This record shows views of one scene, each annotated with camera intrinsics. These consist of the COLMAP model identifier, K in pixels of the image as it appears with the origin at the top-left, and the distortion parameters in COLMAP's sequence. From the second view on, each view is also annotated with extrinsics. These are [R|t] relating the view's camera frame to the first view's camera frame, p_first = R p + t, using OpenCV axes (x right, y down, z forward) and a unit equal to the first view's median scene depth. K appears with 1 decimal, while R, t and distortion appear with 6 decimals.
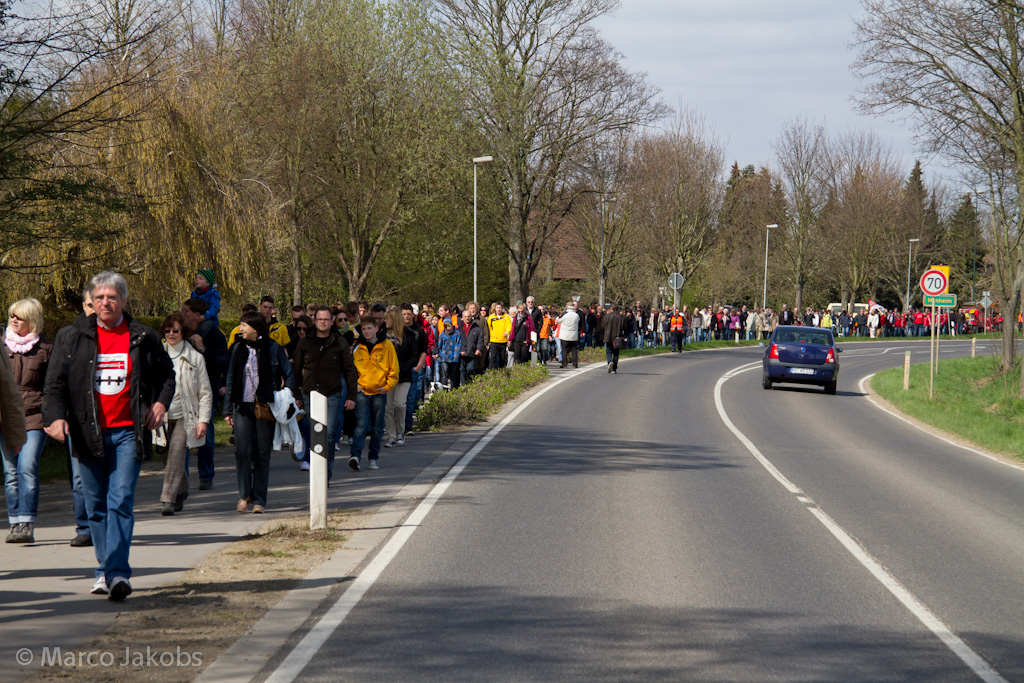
lens RADIAL K [[3131.9, 0, 512.0], [0, 3131.9, 341.5], [0, 0, 1]] dist [0.806298, -0.186604]
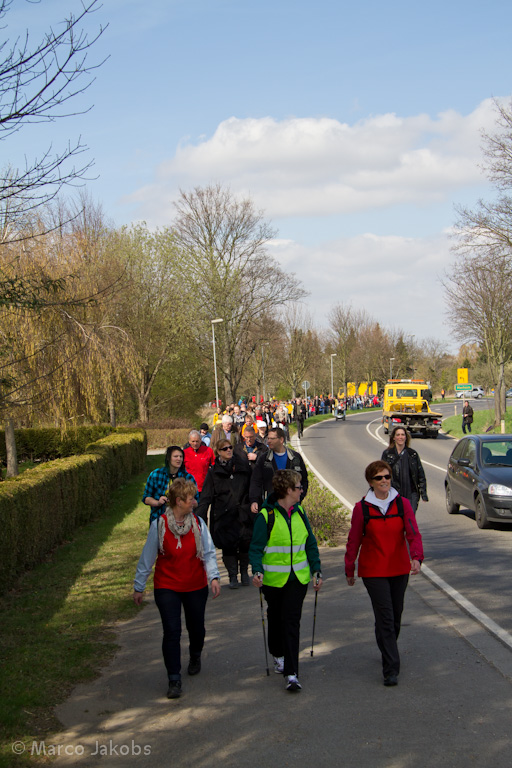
lens RADIAL K [[1328.1, 0, 256.0], [0, 1328.1, 384.0], [0, 0, 1]] dist [0.266375, 0.077599]
pose [[0.996334, -0.058382, 0.062531, -0.030351], [0.059660, 0.998042, -0.018773, -0.007724], [-0.061313, 0.022435, 0.997866, 0.239646]]
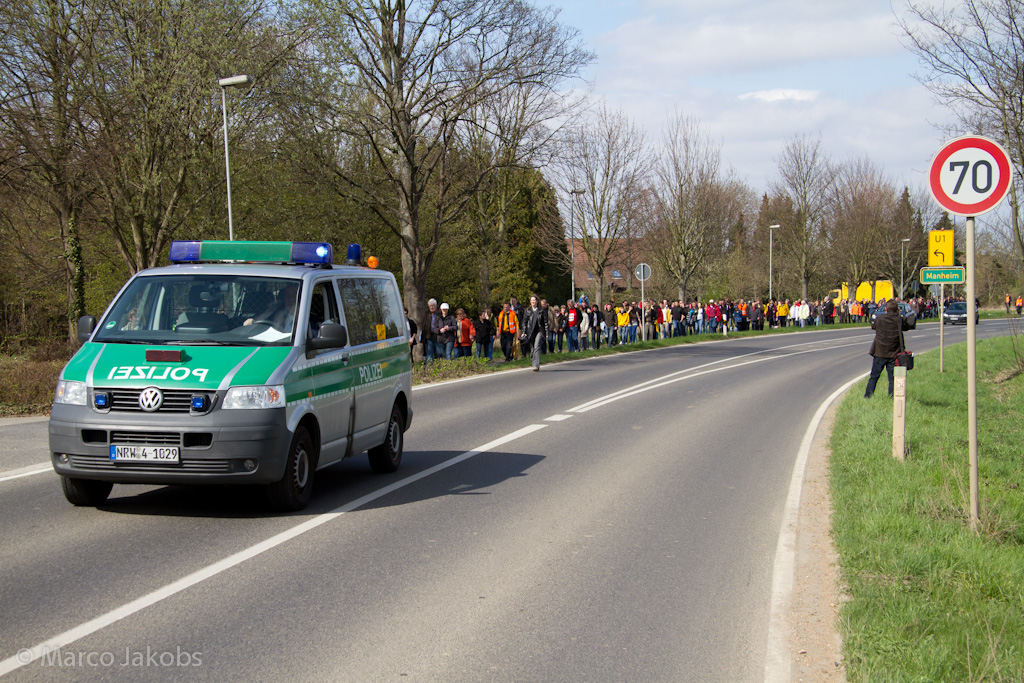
lens RADIAL K [[1770.8, 0, 510.3], [0, 1770.8, 321.6], [0, 0, 1]] dist [0.266375, 0.077599]
pose [[0.995067, -0.037906, -0.091679, 0.068822], [0.037346, 0.999272, -0.007811, -0.002520], [0.091909, 0.004349, 0.995758, 0.545883]]
